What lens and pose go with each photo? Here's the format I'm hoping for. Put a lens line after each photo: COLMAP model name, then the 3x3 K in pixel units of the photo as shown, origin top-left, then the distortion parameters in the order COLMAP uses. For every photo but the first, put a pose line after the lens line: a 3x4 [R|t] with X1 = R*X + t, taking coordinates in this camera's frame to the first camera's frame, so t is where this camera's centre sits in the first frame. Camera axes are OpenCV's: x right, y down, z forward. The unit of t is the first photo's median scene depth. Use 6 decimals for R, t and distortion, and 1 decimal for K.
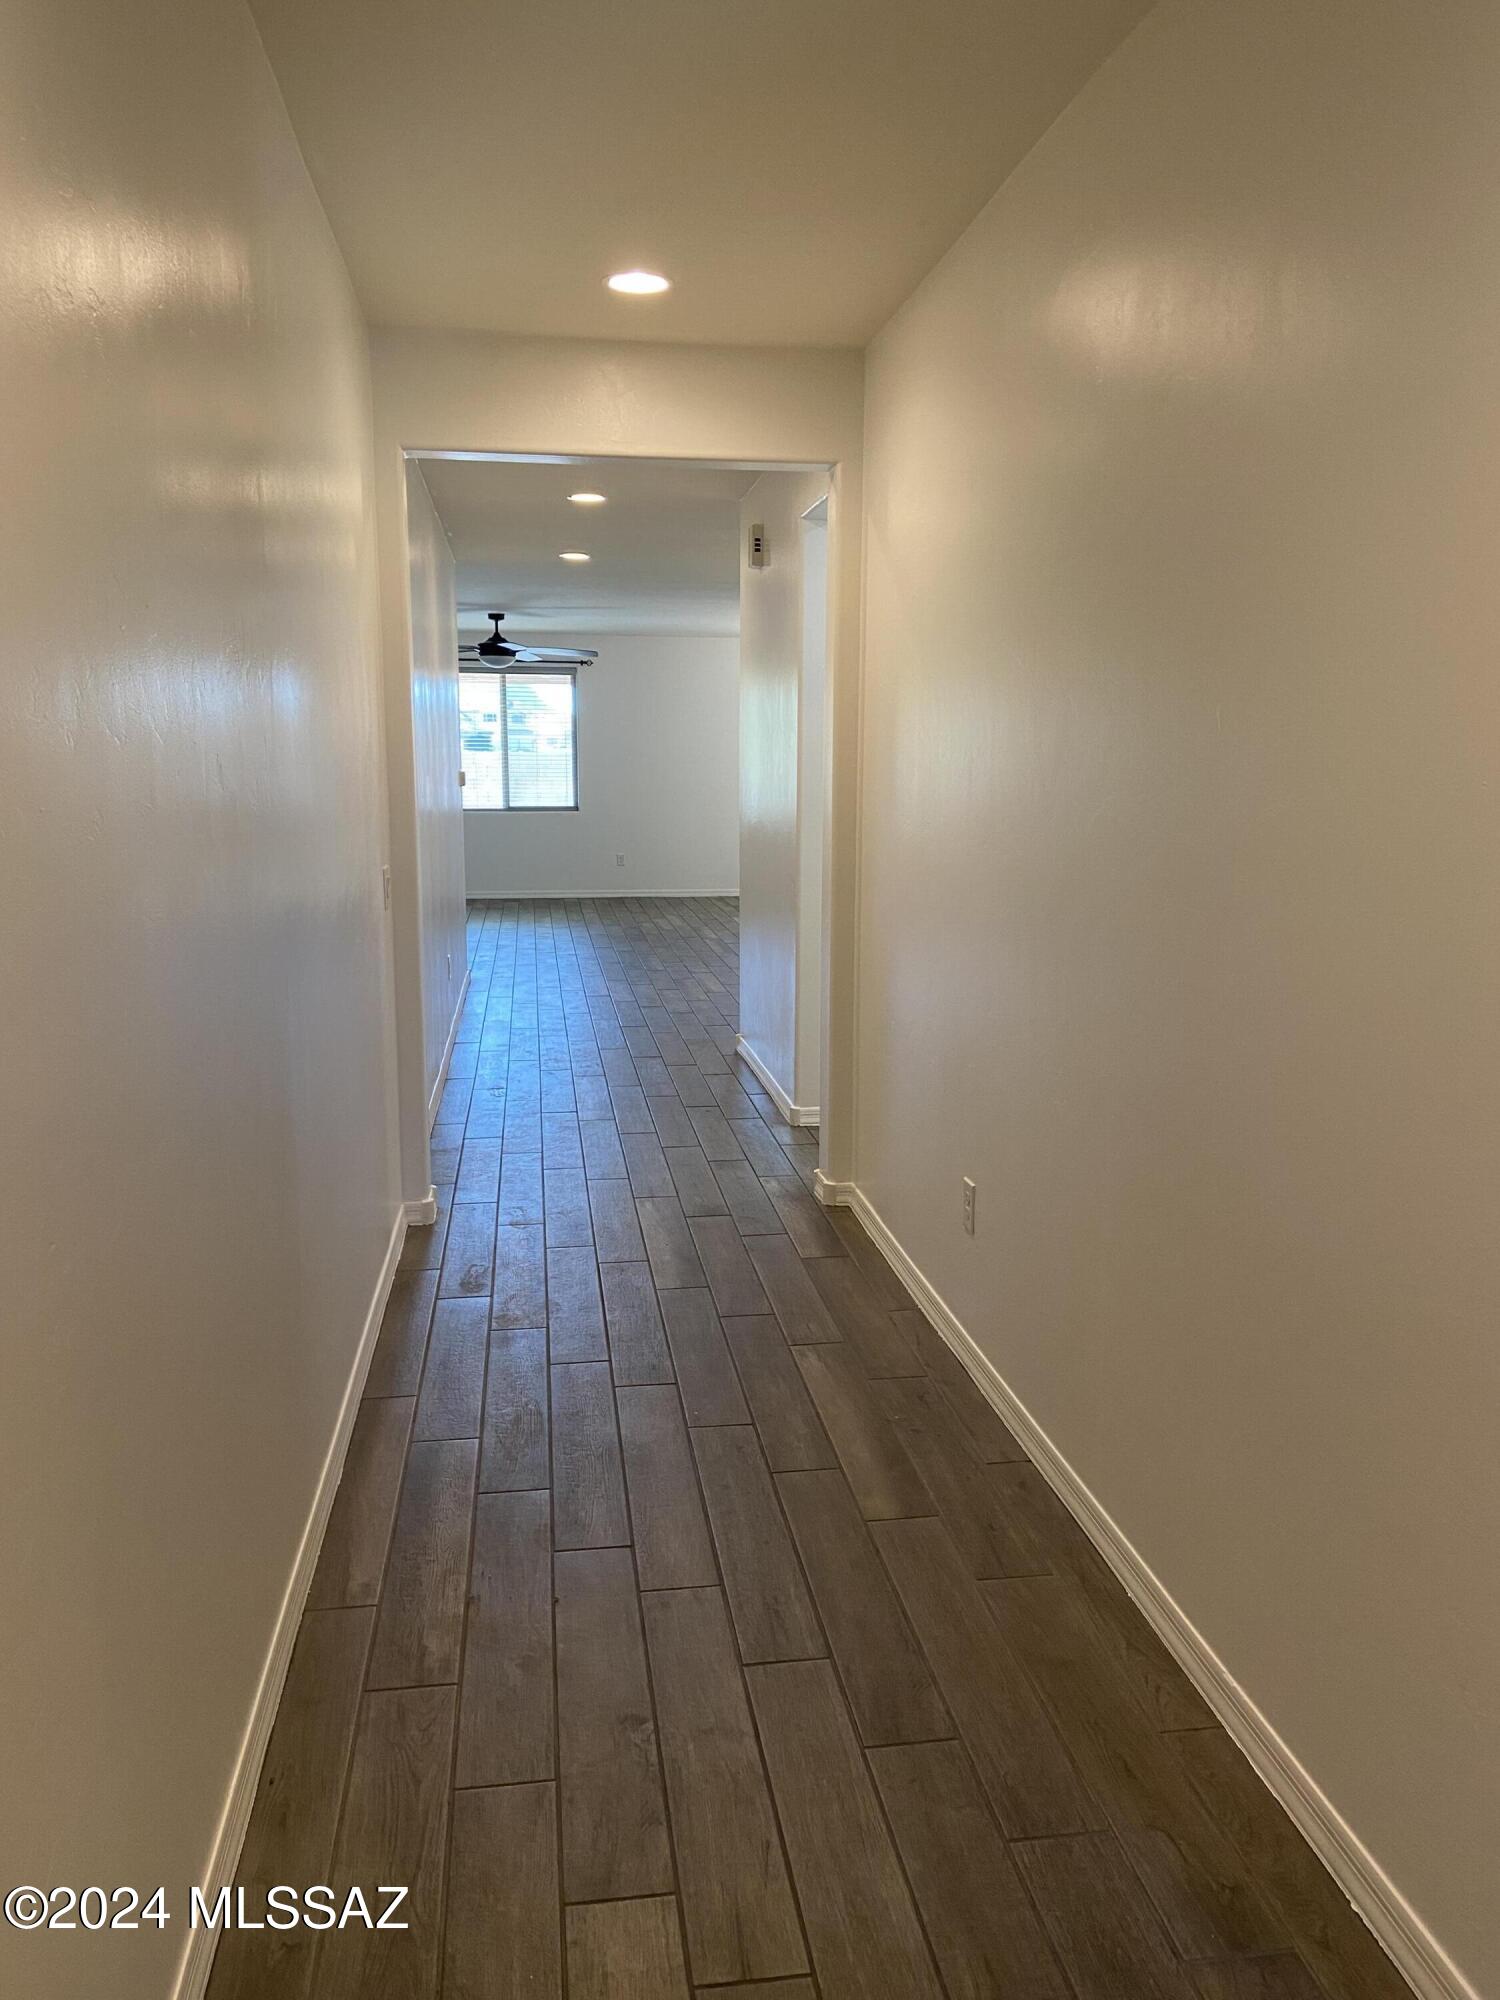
lens RADIAL K [[1517.9, 0, 750.0], [0, 1517.9, 1000.0], [0, 0, 1]] dist [0.096778, -0.094533]
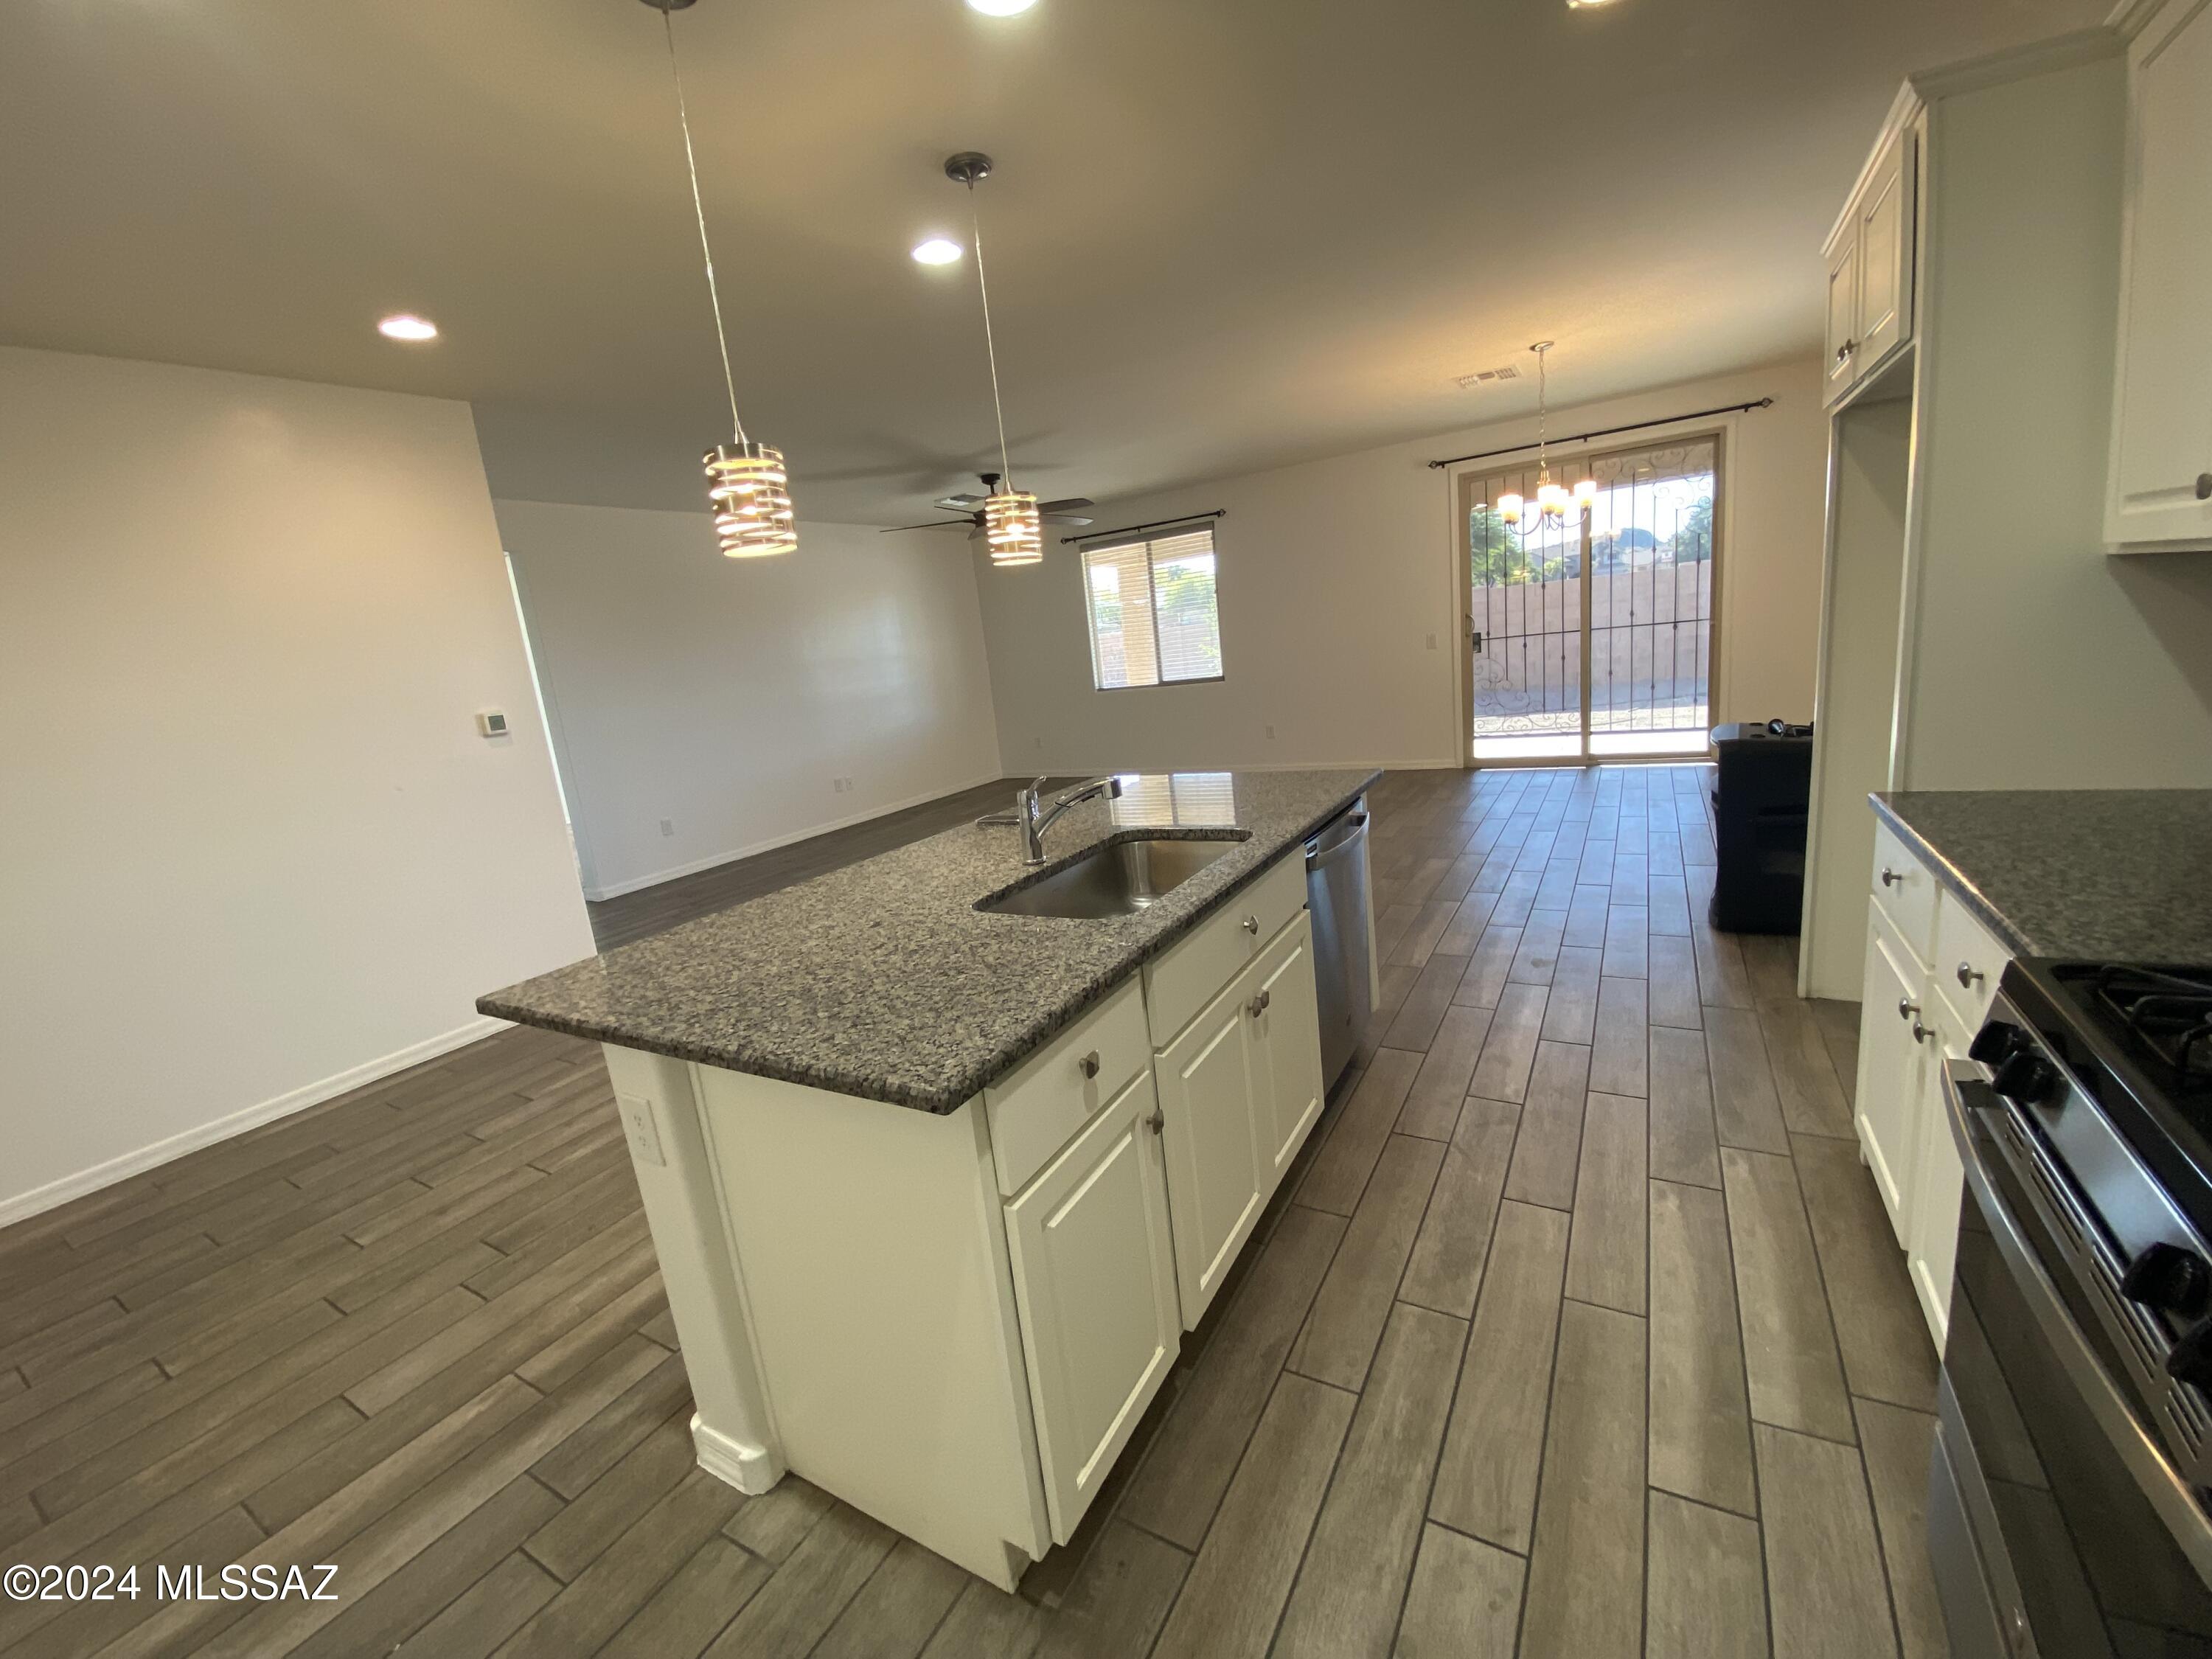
lens RADIAL K [[902.0, 0, 1106.0], [0, 902.0, 829.5], [0, 0, 1]] dist [0.000700, 0.000057]
pose [[0.765798, 0.031604, -0.642304, 0.182364], [0.018342, 0.997312, 0.070940, -0.075263], [0.642820, -0.066107, 0.763160, 0.537490]]
